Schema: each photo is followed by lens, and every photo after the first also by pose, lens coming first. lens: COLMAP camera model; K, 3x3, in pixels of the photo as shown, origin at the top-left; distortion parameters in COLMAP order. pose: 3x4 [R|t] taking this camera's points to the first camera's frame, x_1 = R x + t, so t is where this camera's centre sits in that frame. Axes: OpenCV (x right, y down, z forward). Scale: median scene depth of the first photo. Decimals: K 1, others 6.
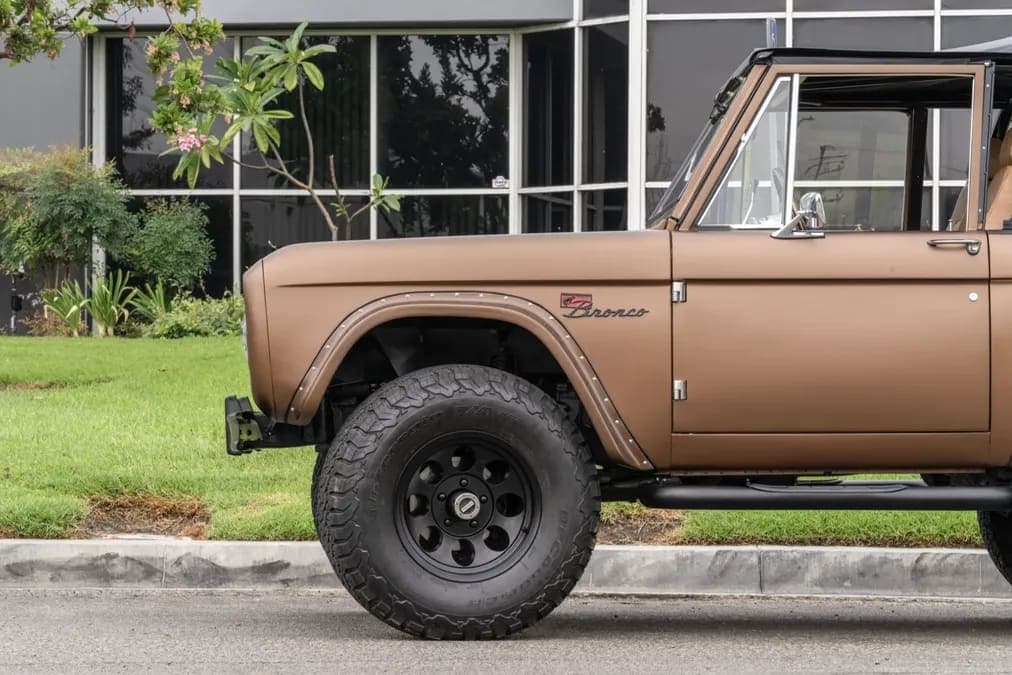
lens RADIAL K [[3626.2, 0, 506.0], [0, 3626.2, 337.5], [0, 0, 1]] dist [0.009189, 0.302120]
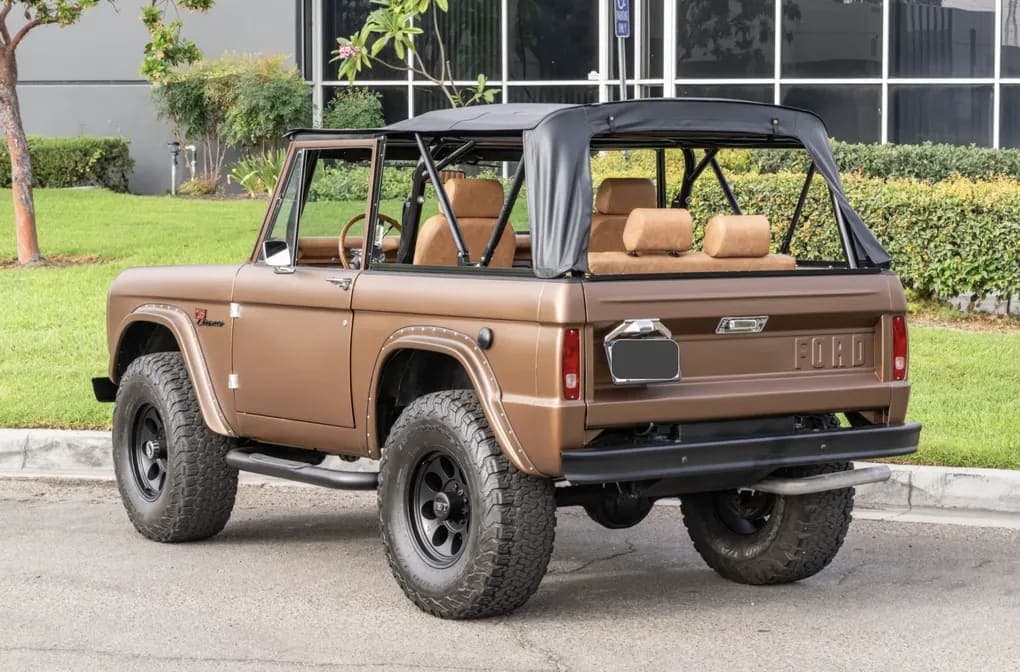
lens RADIAL K [[2583.1, 0, 555.6], [0, 2583.1, 335.0], [0, 0, 1]] dist [-0.047275, 0.021980]
pose [[0.981016, 0.013285, -0.193470, 0.339331], [0.004013, 0.996046, 0.088747, -0.063168], [0.193884, -0.087838, 0.977084, 0.096672]]
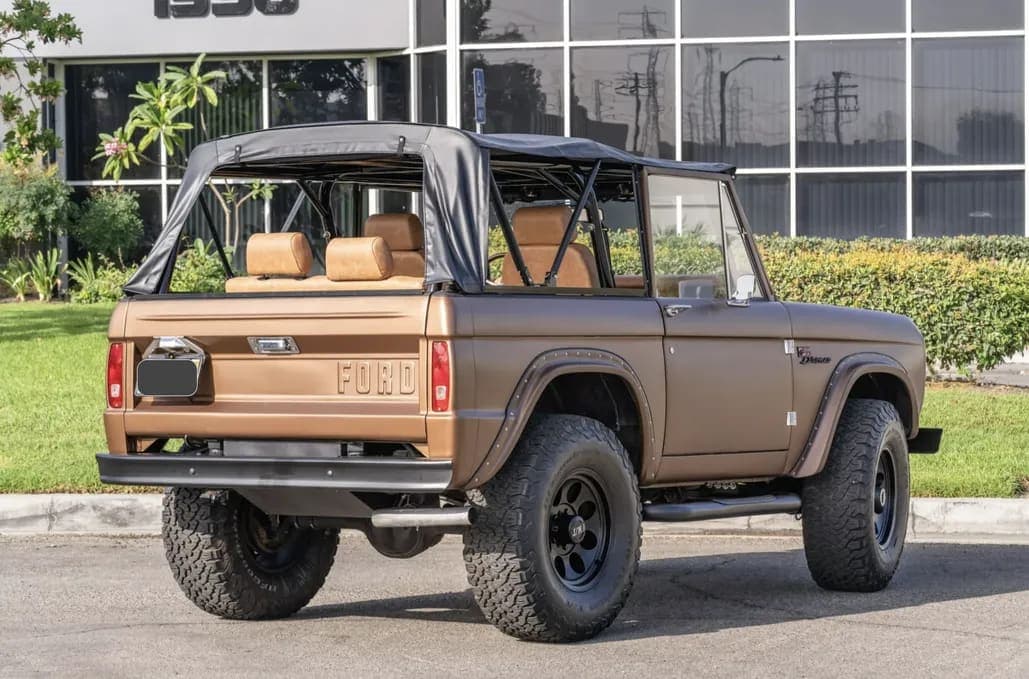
lens RADIAL K [[2978.6, 0, 514.5], [0, 2978.6, 339.5], [0, 0, 1]] dist [-0.029432, 0.056029]
pose [[0.999114, -0.014017, -0.039679, 0.186791], [0.015494, 0.999189, 0.037174, -0.042606], [0.039126, -0.037756, 0.998521, -0.134084]]
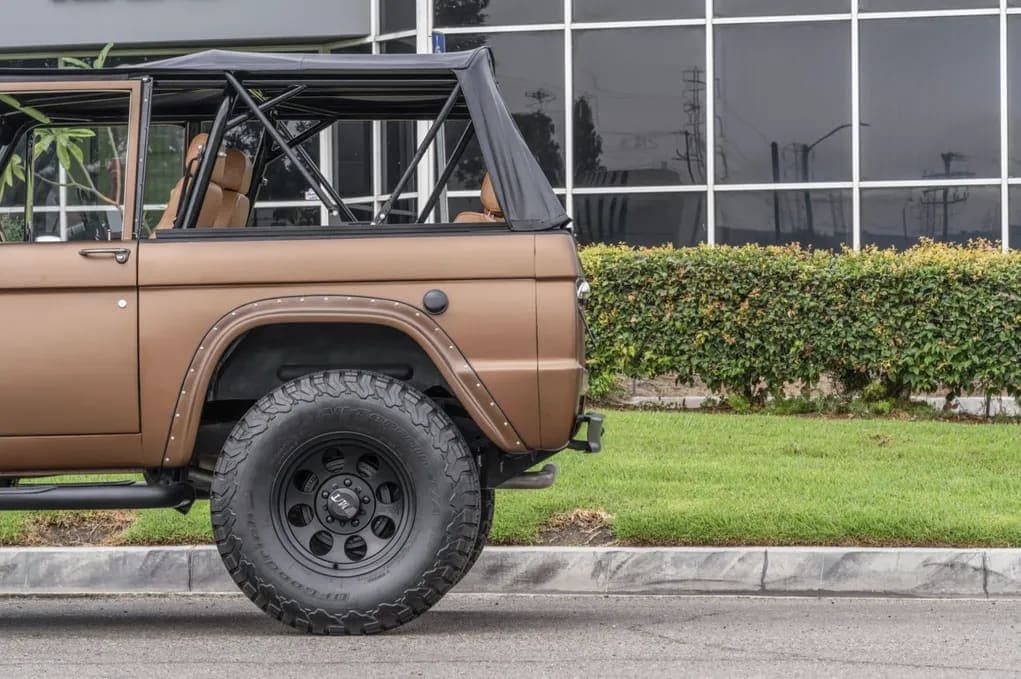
lens RADIAL K [[3561.9, 0, 510.5], [0, 3561.9, 339.5], [0, 0, 1]] dist [0.029237, 1.010013]
pose [[0.998390, -0.016503, -0.054274, 0.214070], [0.016430, 0.999863, -0.001801, 0.001972], [0.054297, 0.000906, 0.998524, -0.009536]]
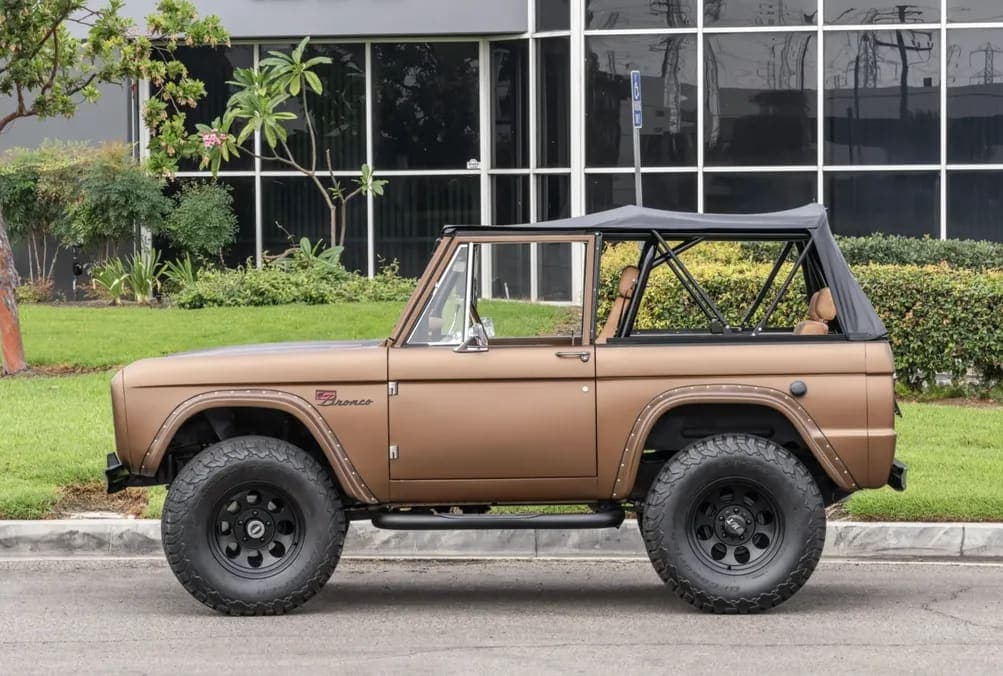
lens RADIAL K [[3534.0, 0, 501.5], [0, 3534.0, 338.0], [0, 0, 1]] dist [0.032229, 0.205889]
pose [[0.999014, -0.010626, -0.043112, 0.114681], [0.012502, 0.998976, 0.043492, -0.071191], [0.042606, -0.043989, 0.998123, -0.355046]]
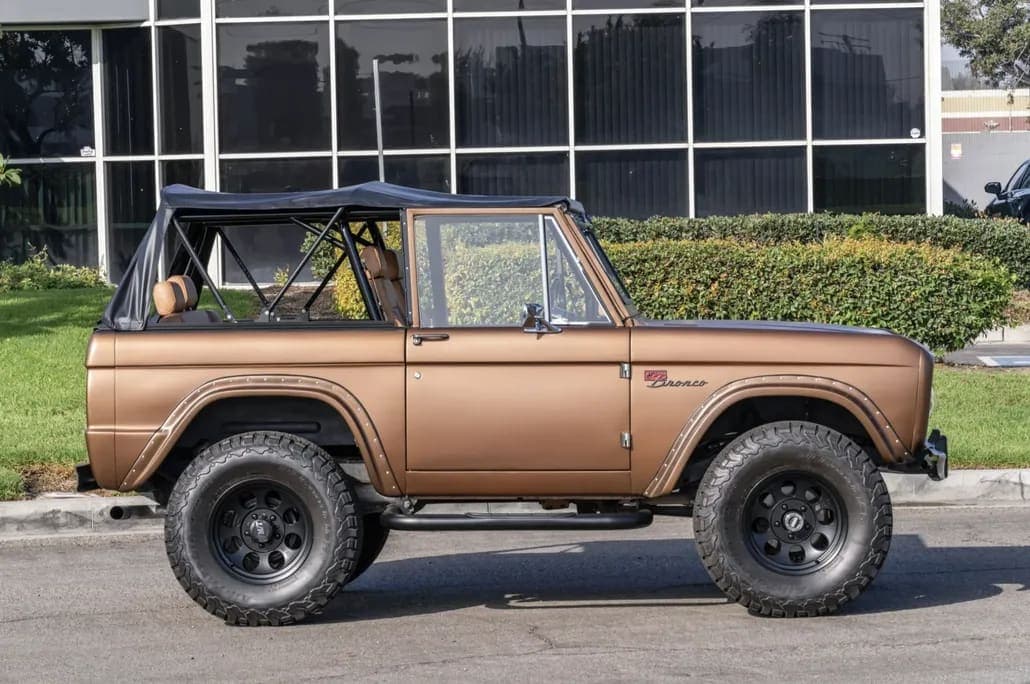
lens RADIAL K [[3690.7, 0, 515.0], [0, 3690.7, 342.0], [0, 0, 1]] dist [0.009189, 0.302120]
pose [[0.979652, -0.037280, 0.197213, -0.212247], [0.027524, 0.998269, 0.051983, -0.078099], [-0.198810, -0.045497, 0.978981, -0.478836]]
